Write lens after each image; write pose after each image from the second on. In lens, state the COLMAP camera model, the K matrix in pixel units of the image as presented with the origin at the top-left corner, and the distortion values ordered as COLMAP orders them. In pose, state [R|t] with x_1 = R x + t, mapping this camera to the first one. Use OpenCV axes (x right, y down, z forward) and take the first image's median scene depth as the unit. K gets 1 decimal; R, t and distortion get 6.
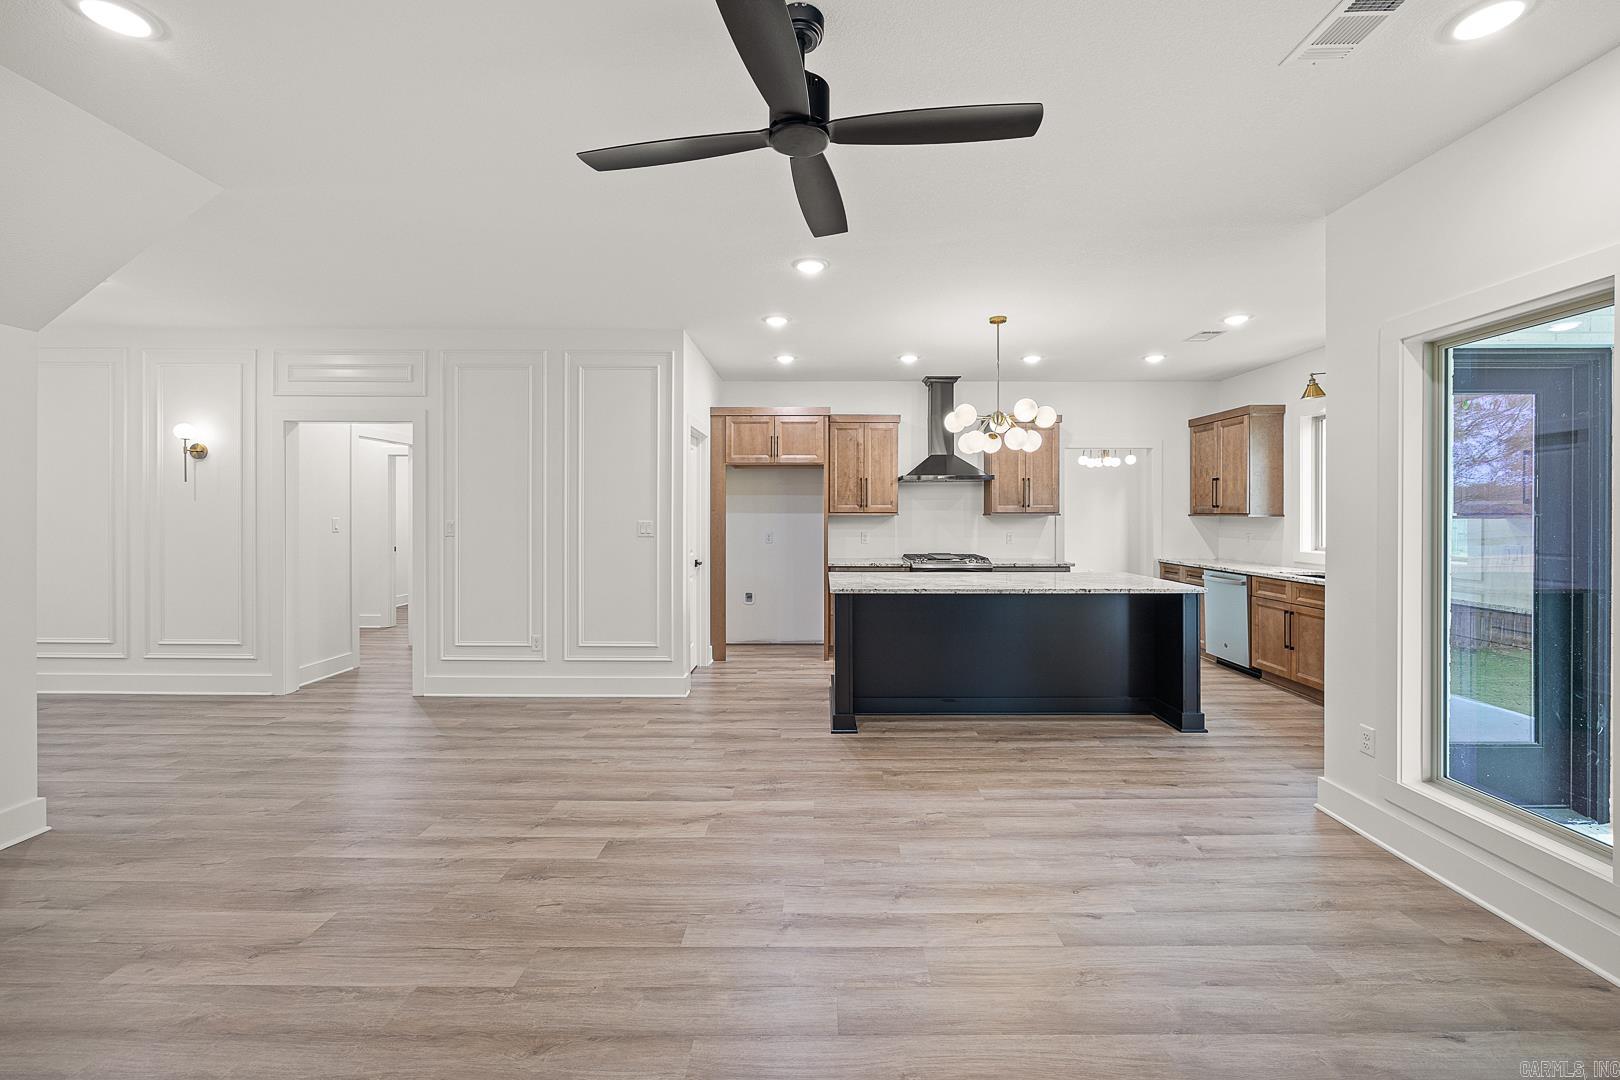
lens RADIAL K [[659.9, 0, 839.7], [0, 659.9, 513.8], [0, 0, 1]] dist [-0.002831, -0.000450]
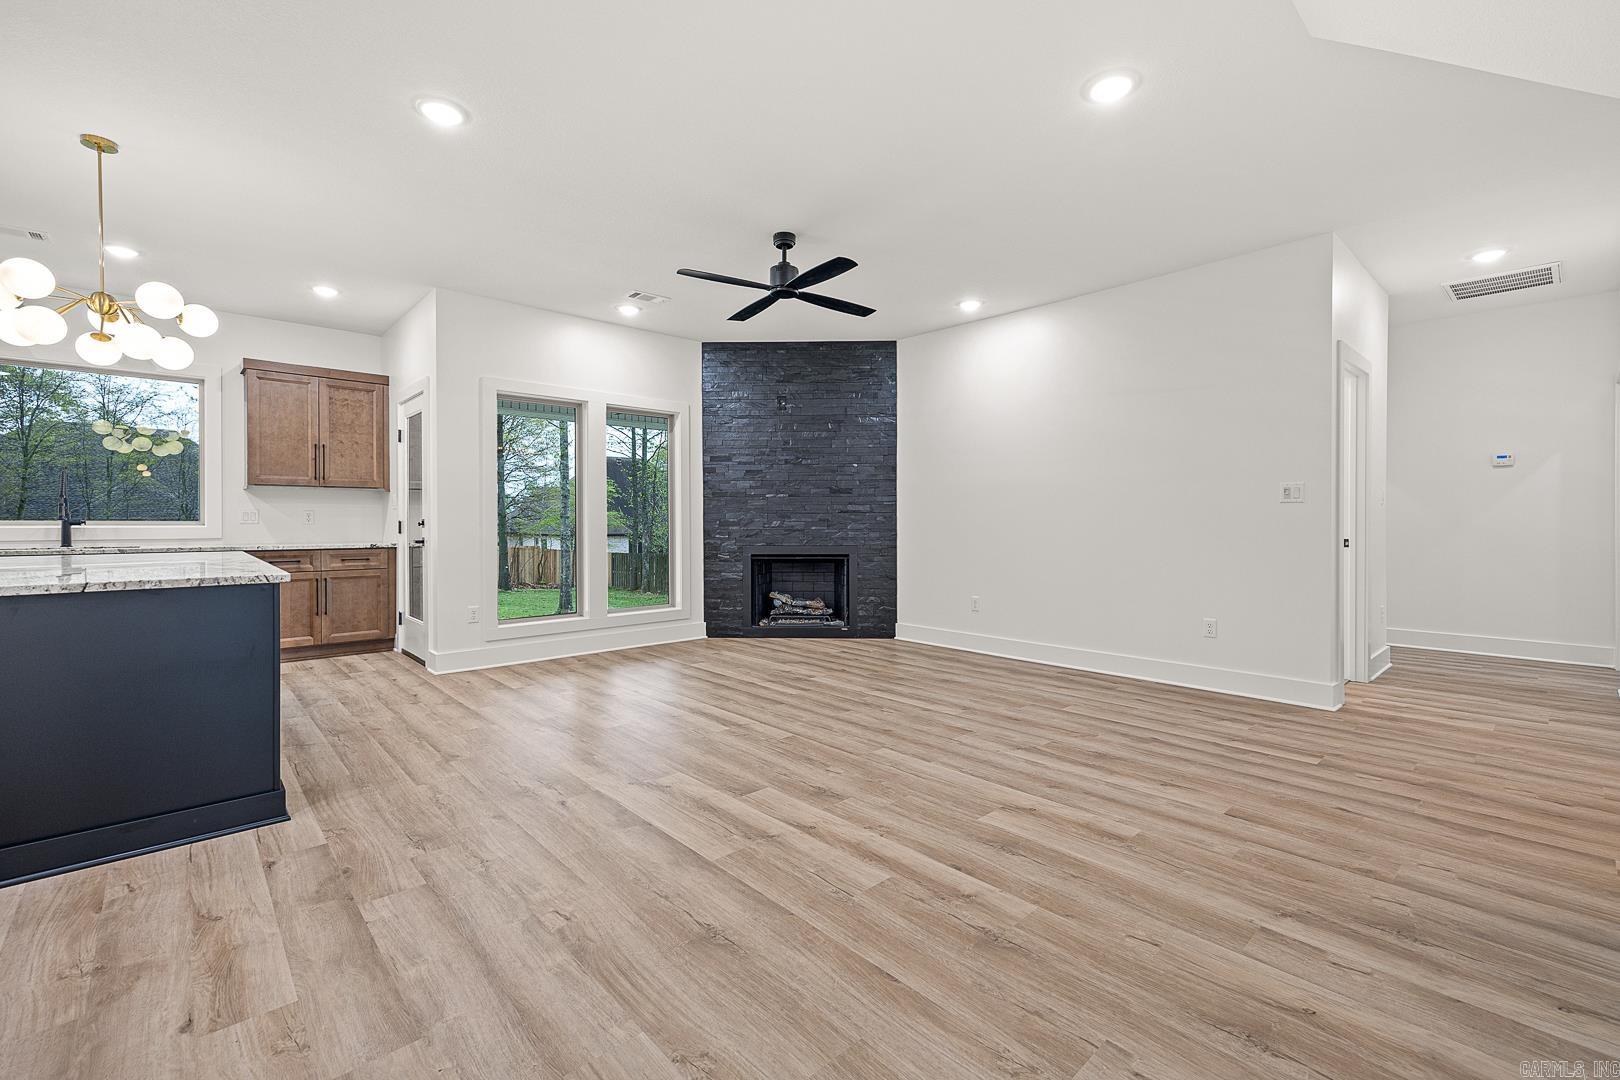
lens RADIAL K [[659.9, 0, 803.3], [0, 659.9, 528.3], [0, 0, 1]] dist [-0.002831, -0.000450]
pose [[-0.647872, -0.013076, 0.761637, -0.507177], [-0.000227, 0.999856, 0.016972, 0.043036], [-0.761749, 0.010823, -0.647782, 0.694764]]
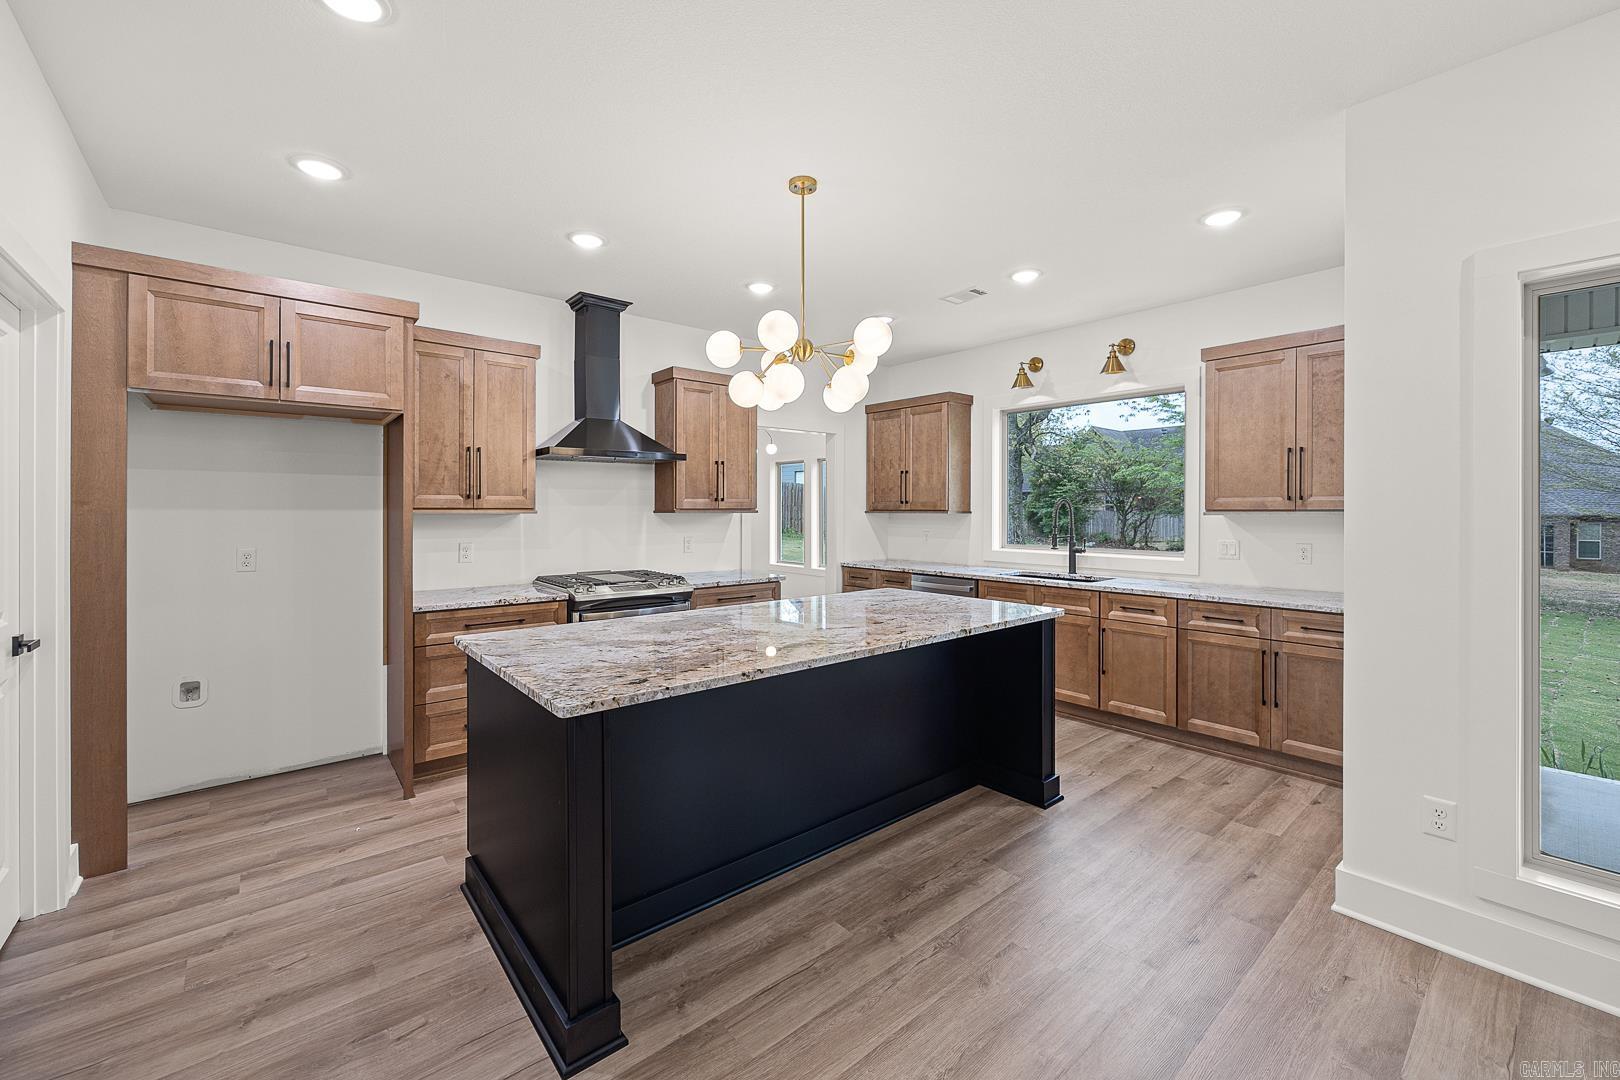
lens RADIAL K [[659.9, 0, 823.8], [0, 659.9, 509.3], [0, 0, 1]] dist [-0.002831, -0.000450]
pose [[0.777482, 0.000624, 0.628905, -0.092602], [-0.000190, 1.000000, -0.000756, -0.000873], [-0.628906, 0.000468, 0.777481, 0.407495]]
